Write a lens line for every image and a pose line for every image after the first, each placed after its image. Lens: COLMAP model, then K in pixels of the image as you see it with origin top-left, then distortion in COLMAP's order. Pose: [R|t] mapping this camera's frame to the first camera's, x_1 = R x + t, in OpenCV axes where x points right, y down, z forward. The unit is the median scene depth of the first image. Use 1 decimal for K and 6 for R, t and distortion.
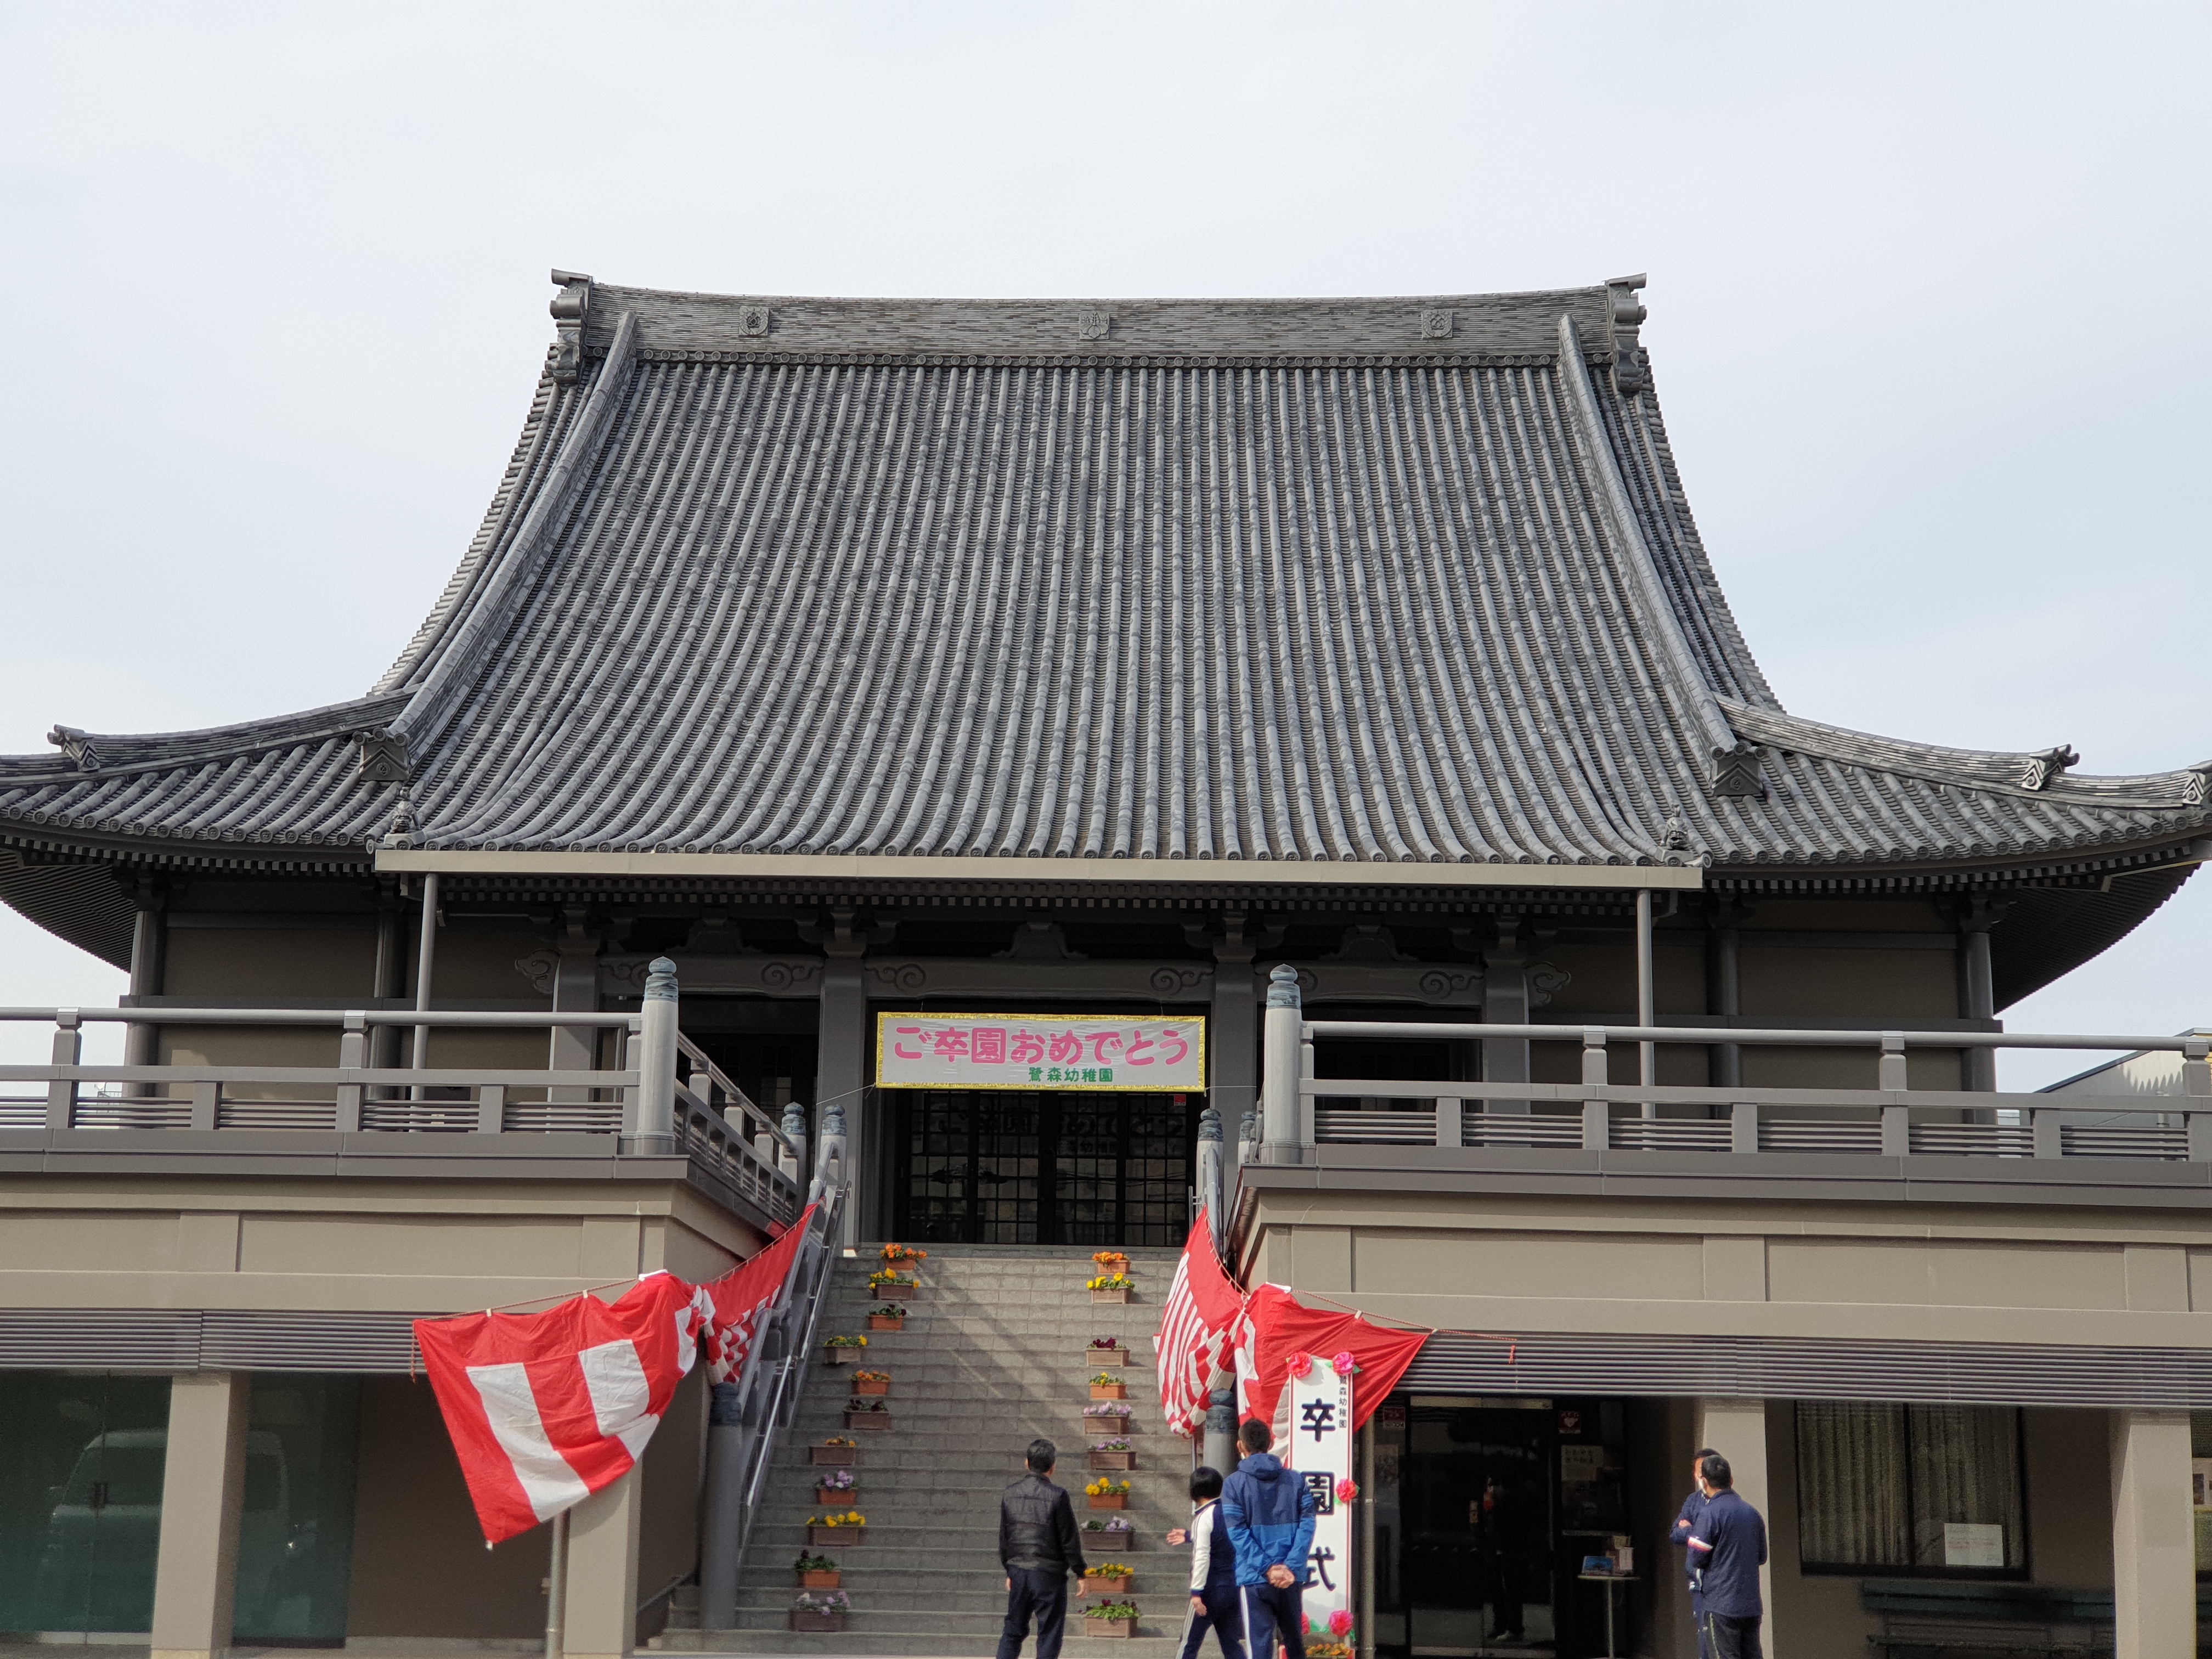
lens RADIAL K [[3353.9, 0, 1056.2], [0, 3353.9, 802.2], [0, 0, 1]] dist [0.005927, 0.000000]
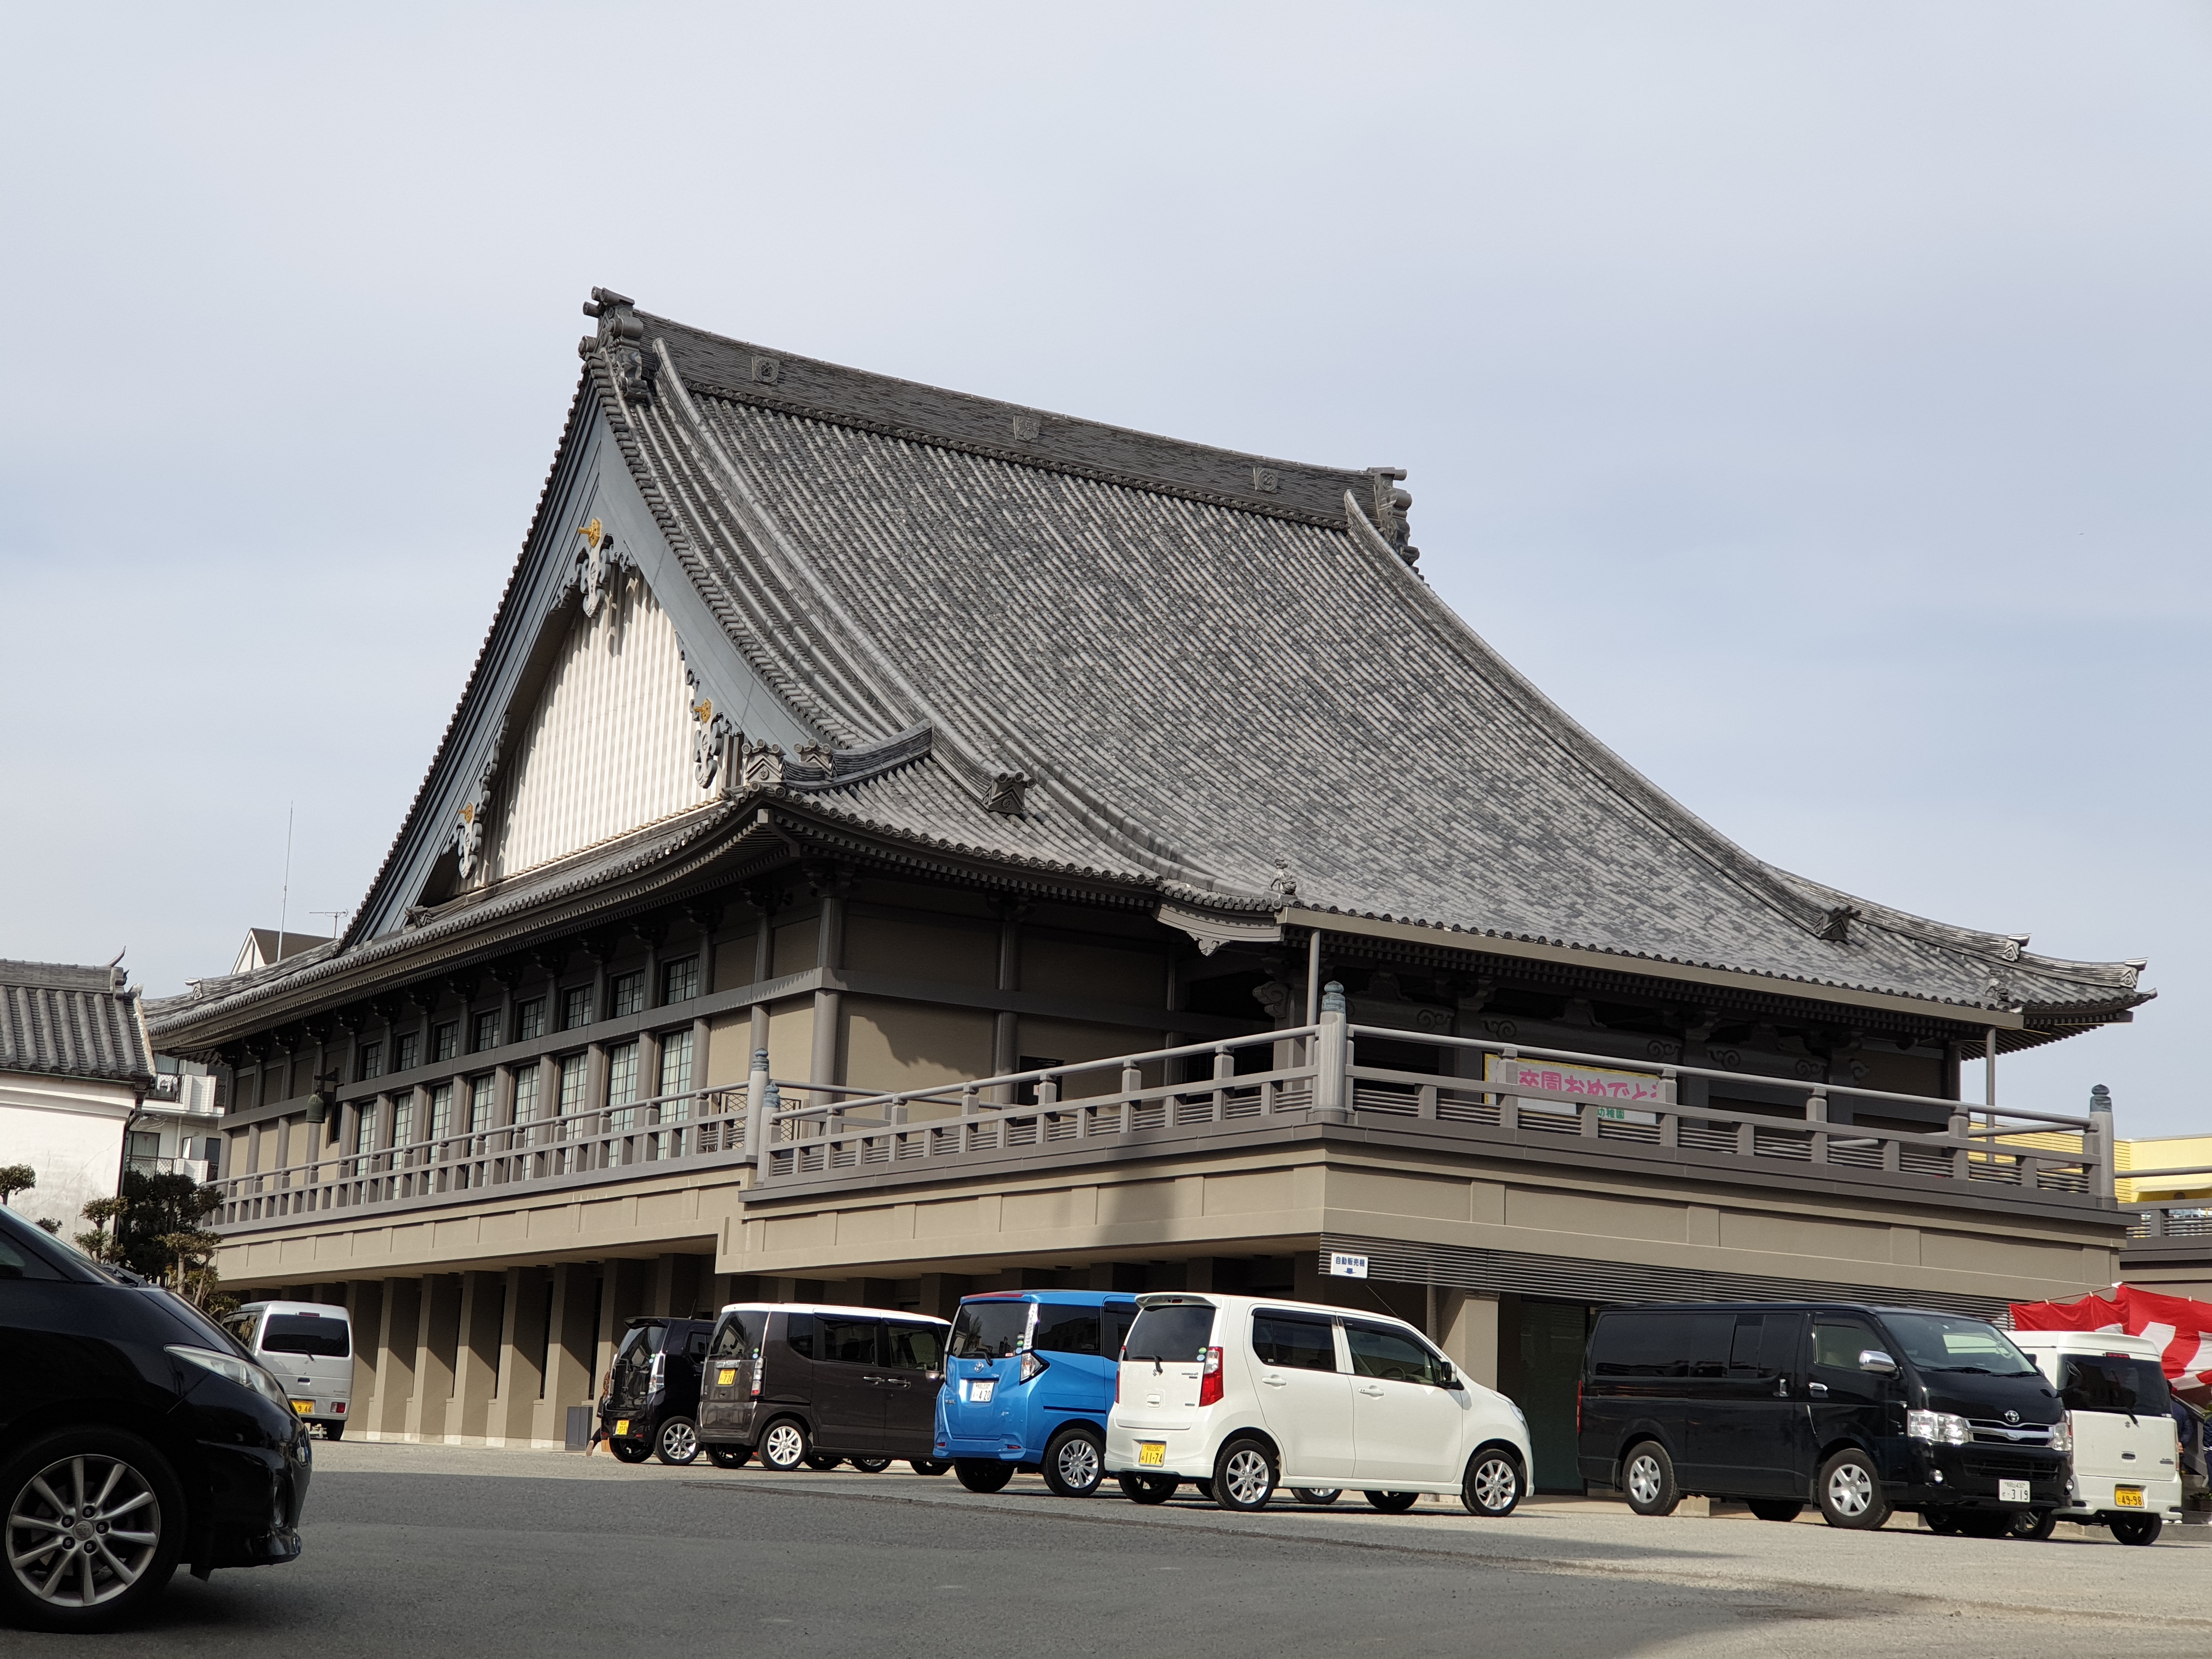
lens RADIAL K [[3353.9, 0, 1105.9], [0, 3353.9, 832.2], [0, 0, 1]] dist [0.005927, 0.000000]
pose [[0.838673, 0.114064, 0.532556, -0.708299], [-0.146736, 0.988988, 0.019258, -0.023794], [-0.524495, -0.094296, 0.846175, -0.114428]]
